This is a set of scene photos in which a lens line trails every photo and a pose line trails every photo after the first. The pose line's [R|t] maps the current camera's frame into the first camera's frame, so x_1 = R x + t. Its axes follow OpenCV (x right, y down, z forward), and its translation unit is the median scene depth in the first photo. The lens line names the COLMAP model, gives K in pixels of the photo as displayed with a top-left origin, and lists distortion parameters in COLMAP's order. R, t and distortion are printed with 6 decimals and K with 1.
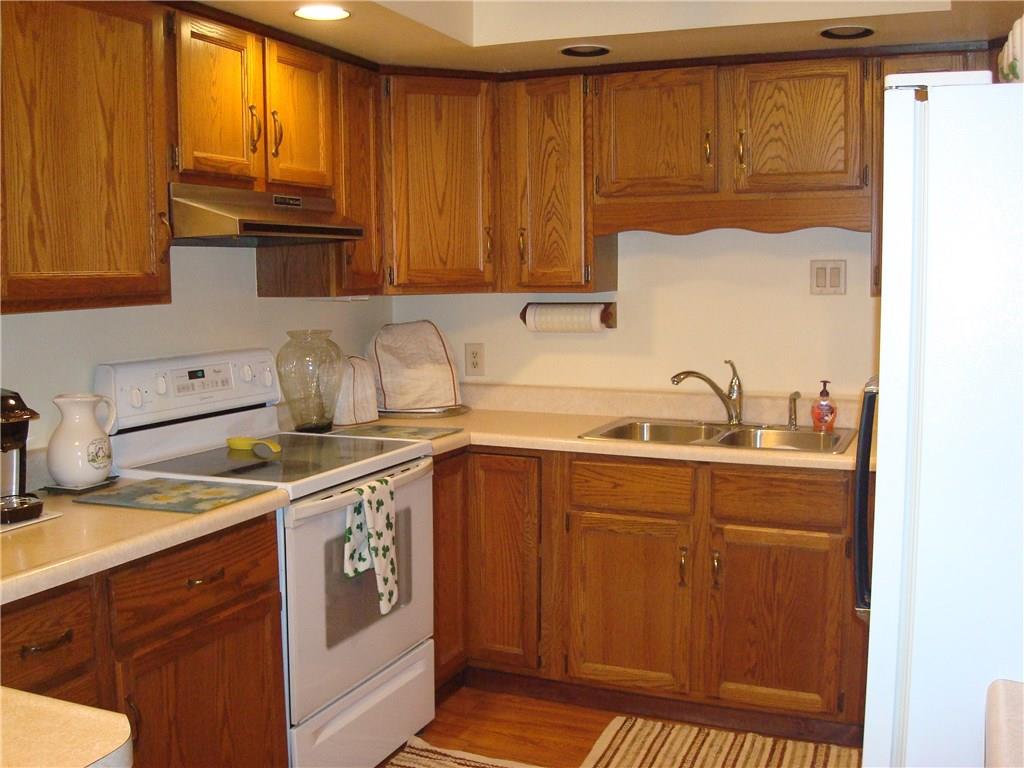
lens RADIAL K [[1059.7, 0, 505.2], [0, 1059.7, 388.2], [0, 0, 1]] dist [-0.090663, 0.000000]
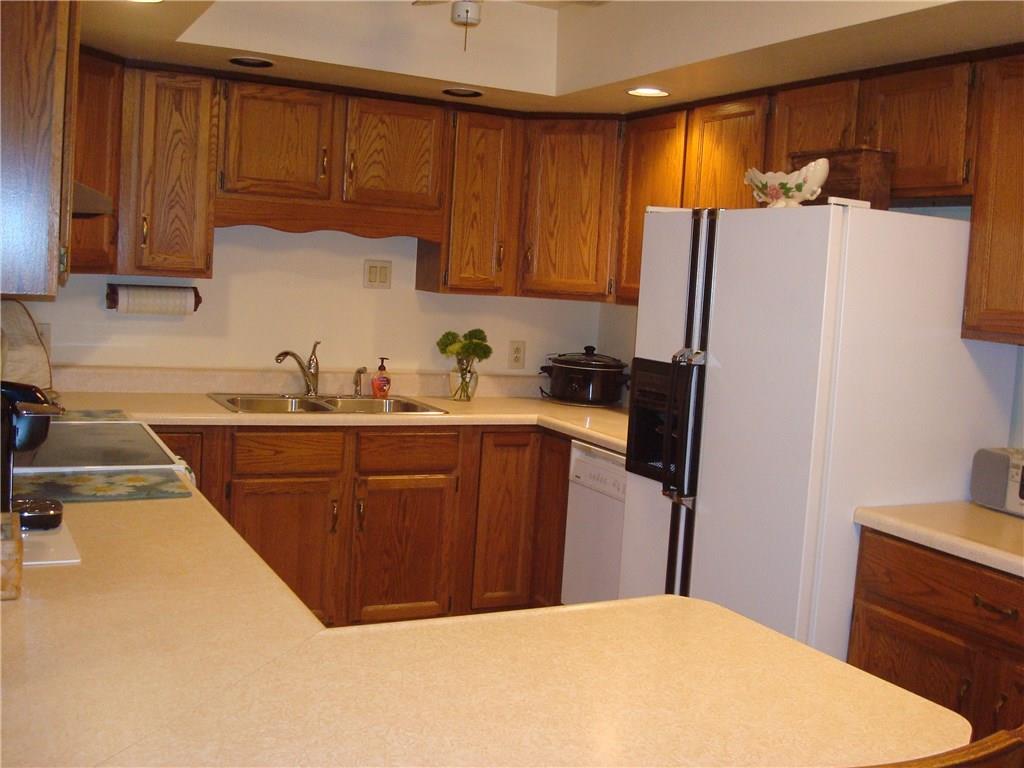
lens RADIAL K [[1059.7, 0, 510.6], [0, 1059.7, 380.8], [0, 0, 1]] dist [-0.090663, 0.000000]
pose [[0.652994, -0.027157, 0.756876, -0.570346], [0.015760, 0.999628, 0.022270, -0.005697], [-0.757199, -0.002614, 0.653179, 0.070870]]
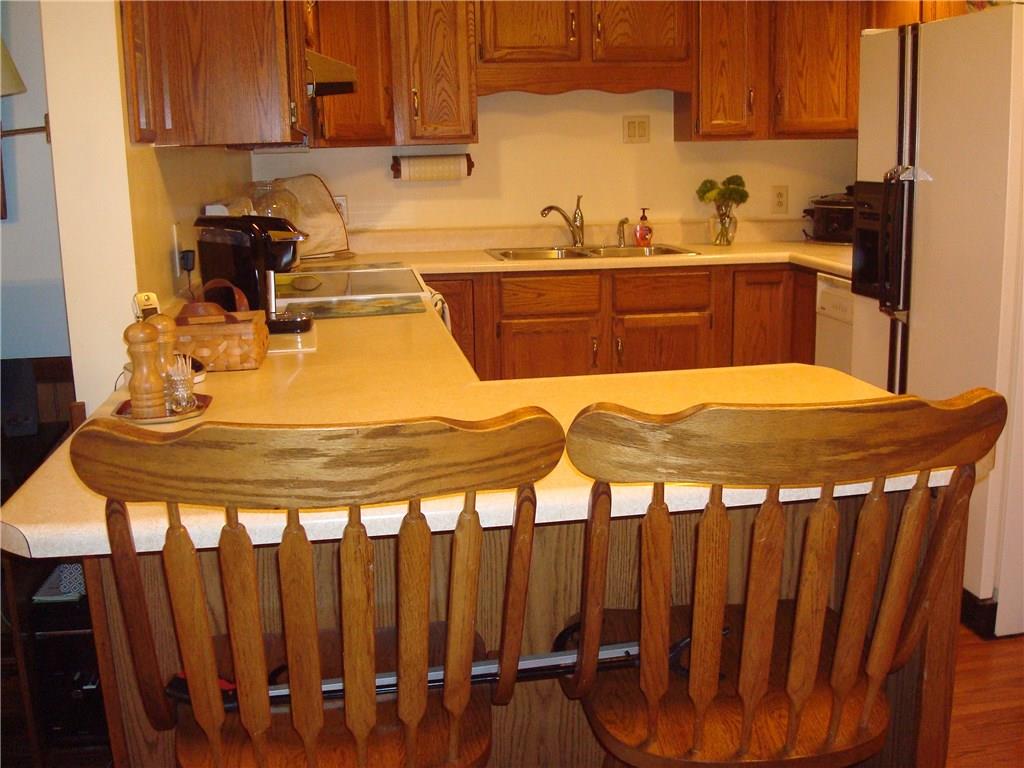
lens RADIAL K [[1059.7, 0, 514.7], [0, 1059.7, 386.3], [0, 0, 1]] dist [-0.090663, 0.000000]
pose [[0.854535, -0.125219, 0.504073, -0.554746], [0.073602, 0.989904, 0.121131, 0.043478], [-0.514152, -0.066410, 0.855124, -0.067503]]
